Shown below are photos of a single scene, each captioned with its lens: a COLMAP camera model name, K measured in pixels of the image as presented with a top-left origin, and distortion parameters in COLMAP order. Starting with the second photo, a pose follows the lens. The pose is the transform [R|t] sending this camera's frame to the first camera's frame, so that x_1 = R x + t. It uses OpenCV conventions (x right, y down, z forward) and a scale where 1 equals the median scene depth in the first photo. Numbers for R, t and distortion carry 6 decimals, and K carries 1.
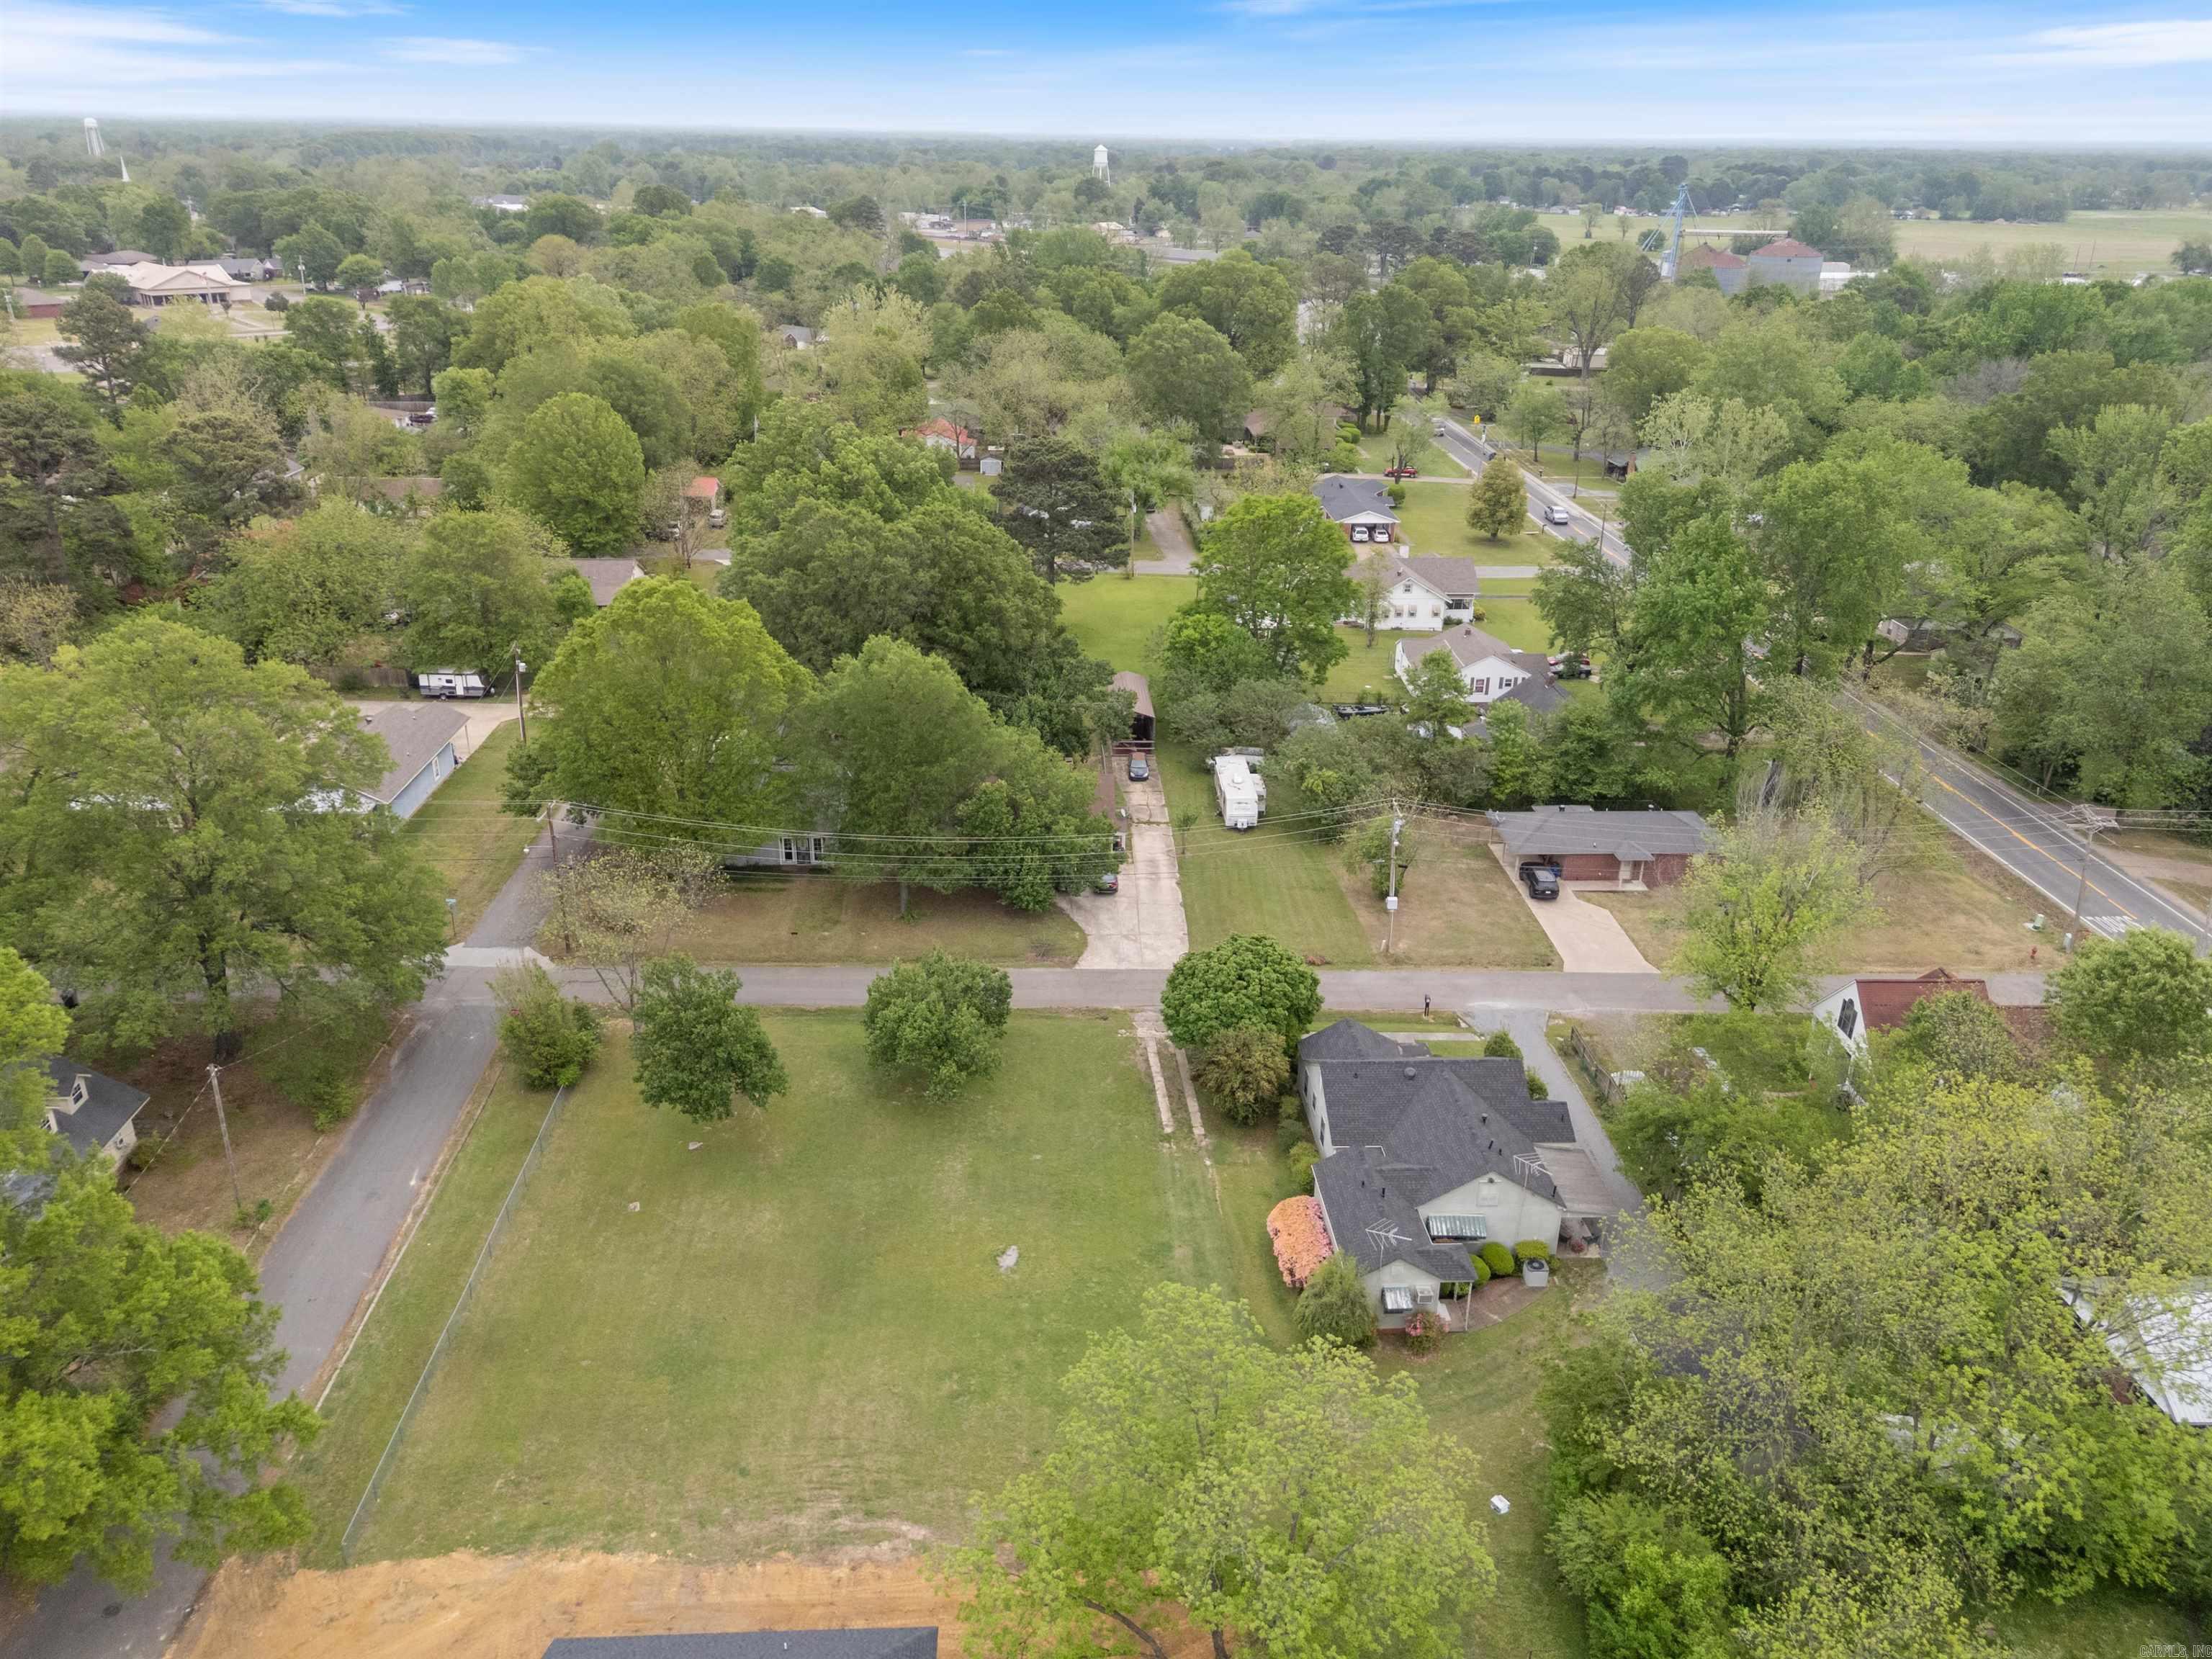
lens RADIAL K [[1616.5, 0, 1098.3], [0, 1616.5, 831.1], [0, 0, 1]] dist [0.044728, -0.001634]
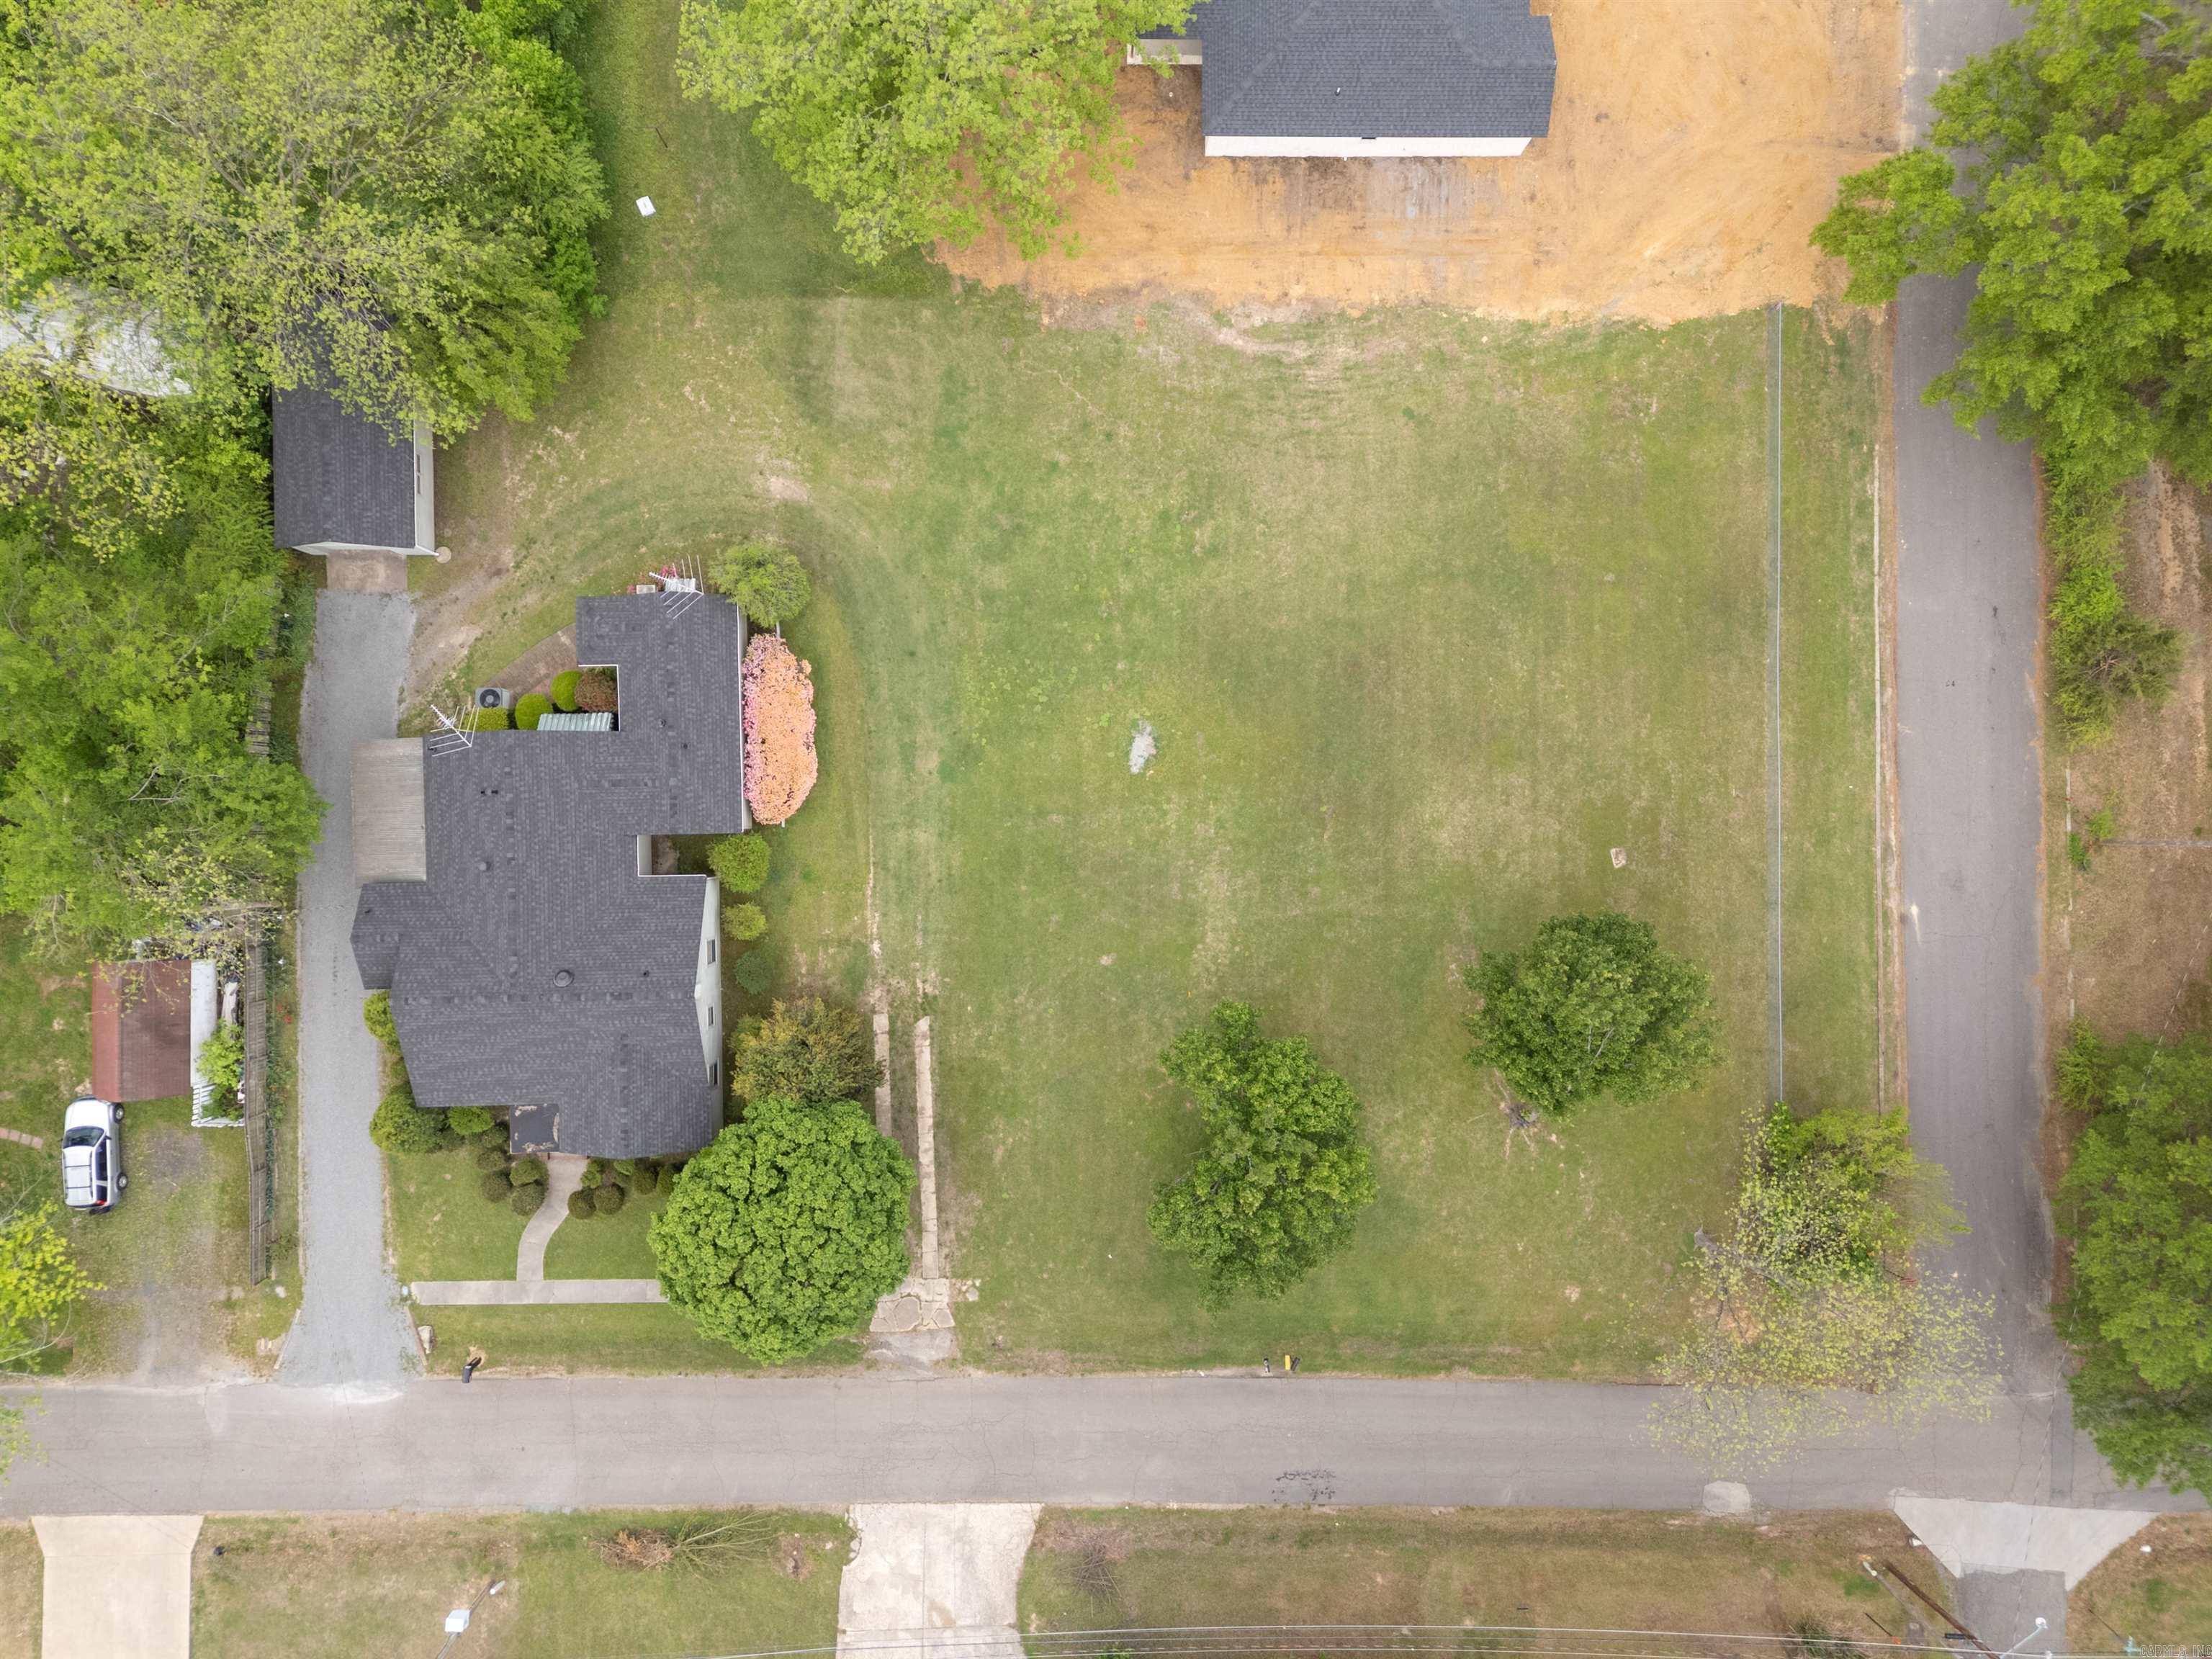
lens RADIAL K [[1616.5, 0, 1098.3], [0, 1616.5, 831.1], [0, 0, 1]] dist [0.044728, -0.001634]
pose [[-0.998723, -0.042439, -0.027398, -0.013782], [-0.008259, -0.397898, 0.917392, -0.521263], [-0.049834, 0.916447, 0.397040, 0.746252]]
